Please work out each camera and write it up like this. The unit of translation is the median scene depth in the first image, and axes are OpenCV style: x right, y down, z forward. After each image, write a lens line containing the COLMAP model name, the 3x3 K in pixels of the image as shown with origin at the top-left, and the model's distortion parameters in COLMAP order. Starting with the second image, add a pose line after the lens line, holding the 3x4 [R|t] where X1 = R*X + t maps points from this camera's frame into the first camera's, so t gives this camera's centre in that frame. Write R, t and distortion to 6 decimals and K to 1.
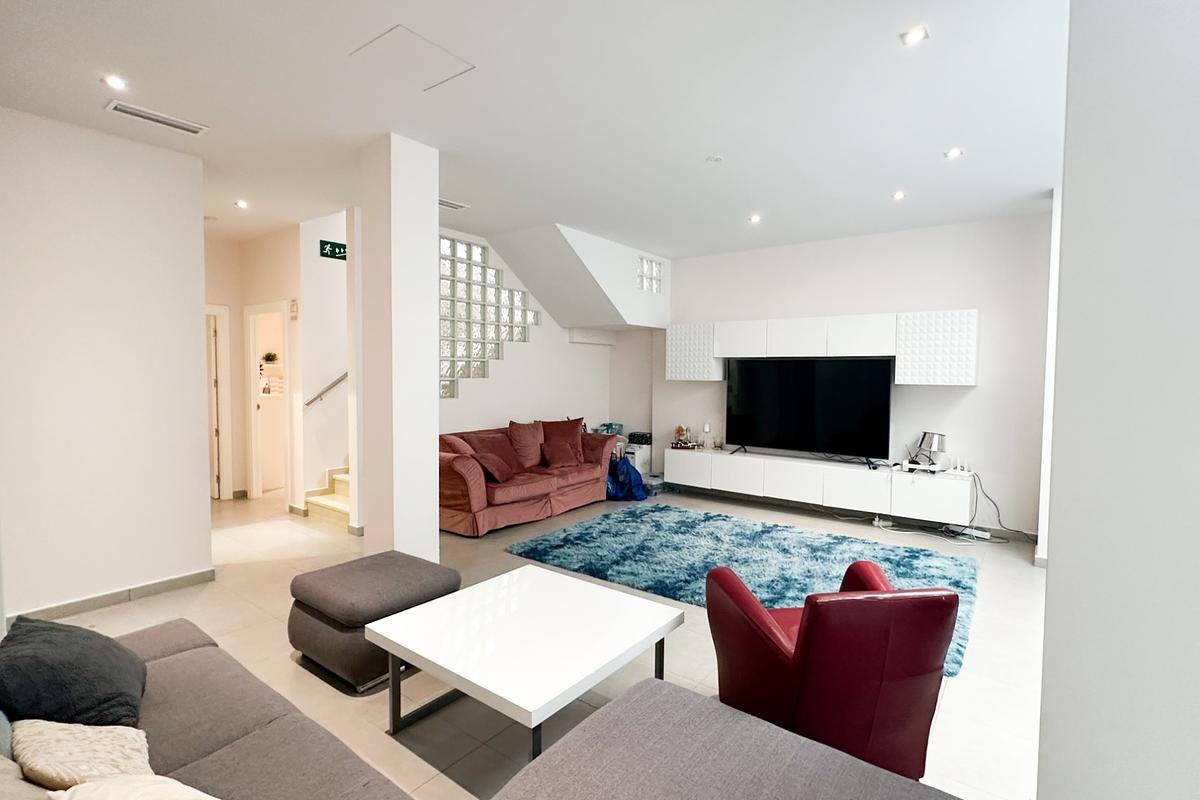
lens RADIAL K [[564.9, 0, 601.3], [0, 564.9, 397.6], [0, 0, 1]] dist [-0.000551, 0.000696]
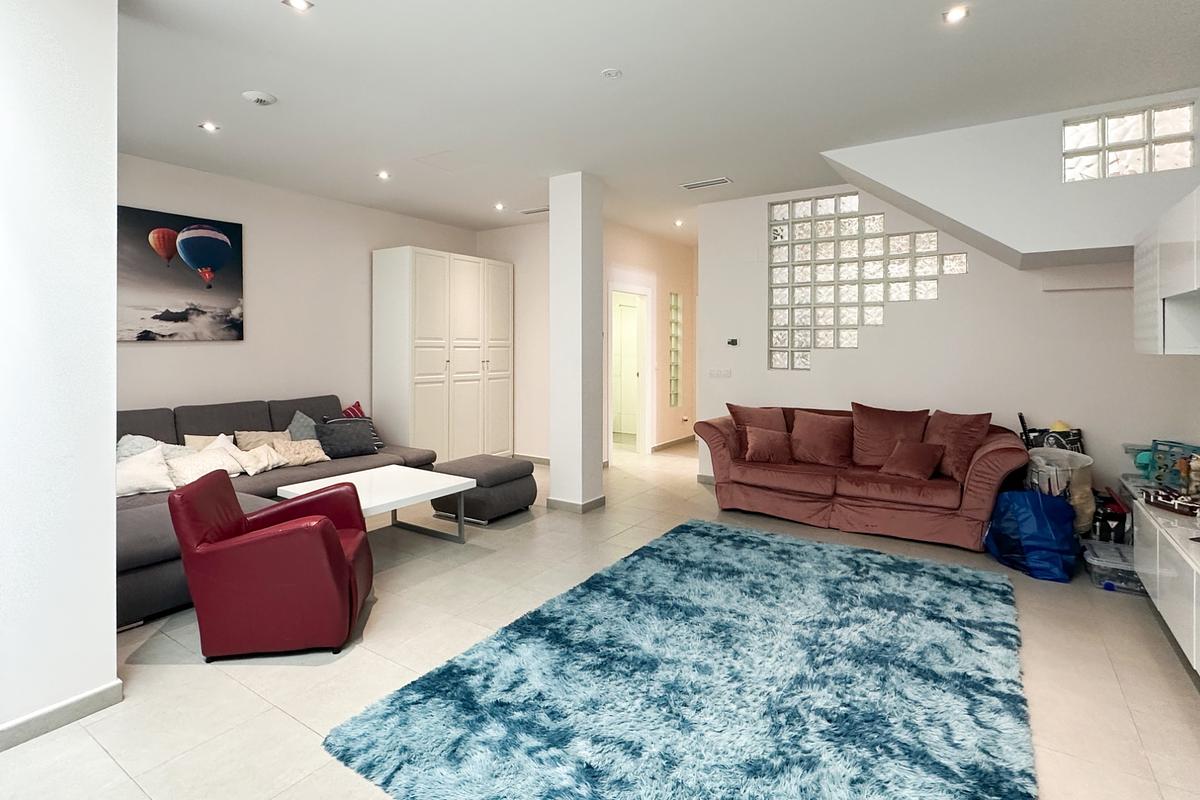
lens RADIAL K [[585.7, 0, 597.1], [0, 585.7, 342.2], [0, 0, 1]] dist [-0.001369, -0.000047]
pose [[0.056038, -0.014066, -0.998330, 0.807181], [-0.042924, 0.998942, -0.016484, -0.016430], [0.997506, 0.043776, 0.055375, 0.735361]]
